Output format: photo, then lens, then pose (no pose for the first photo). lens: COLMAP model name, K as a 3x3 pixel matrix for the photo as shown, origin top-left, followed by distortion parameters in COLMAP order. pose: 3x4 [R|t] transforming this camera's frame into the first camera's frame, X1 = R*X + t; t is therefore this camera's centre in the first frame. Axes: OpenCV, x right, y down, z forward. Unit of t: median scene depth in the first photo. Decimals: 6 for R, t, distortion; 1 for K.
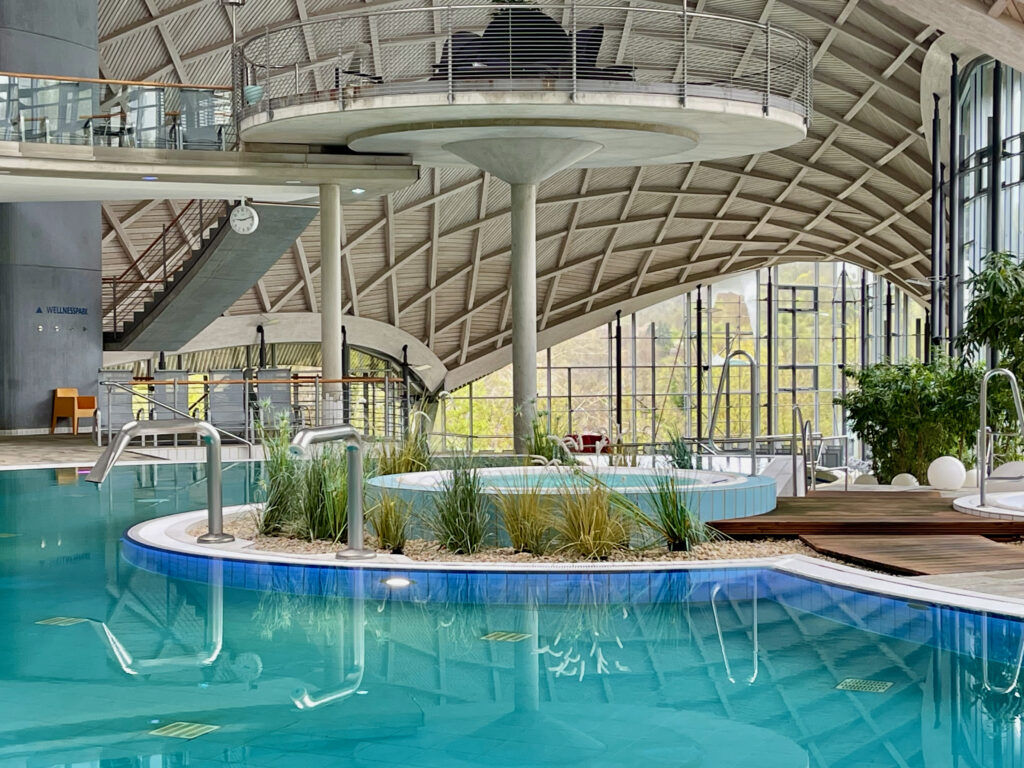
lens RADIAL K [[1790.8, 0, 513.0], [0, 1790.8, 383.5], [0, 0, 1]] dist [-0.026902, 0.000000]
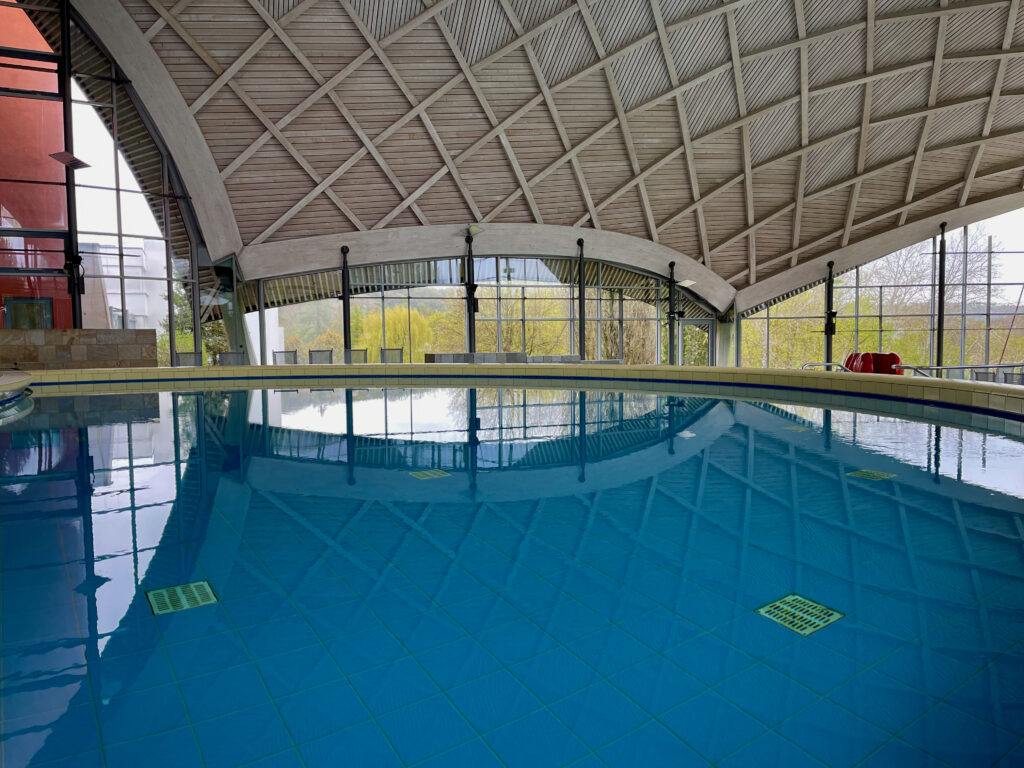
lens RADIAL K [[736.3, 0, 518.1], [0, 736.3, 390.3], [0, 0, 1]] dist [0.034616, -0.056070]
pose [[0.833379, 0.028281, -0.551978, 0.094577], [0.001135, 0.998600, 0.052877, 0.027420], [0.552700, -0.044694, 0.832181, 0.577111]]
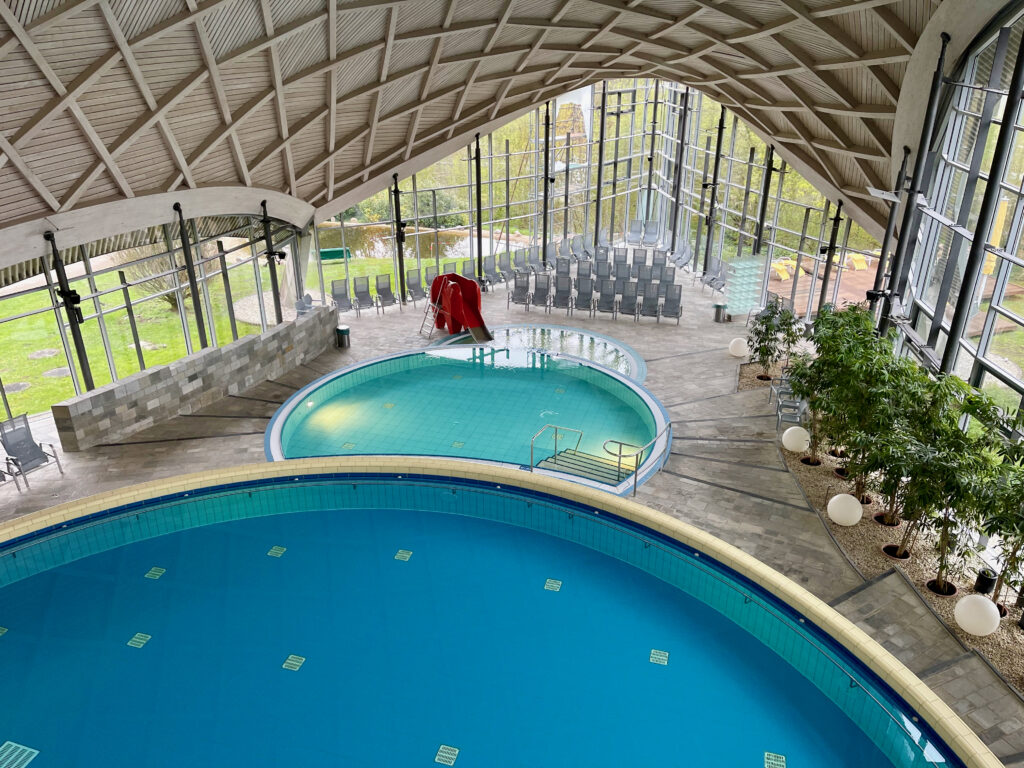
lens RADIAL K [[755.9, 0, 511.3], [0, 755.9, 382.5], [0, 0, 1]] dist [0.001155, -0.003735]
pose [[0.989285, -0.052069, 0.136398, 0.009897], [-0.008162, 0.913056, 0.407754, -0.093738], [-0.145770, -0.404498, 0.902847, 0.553760]]
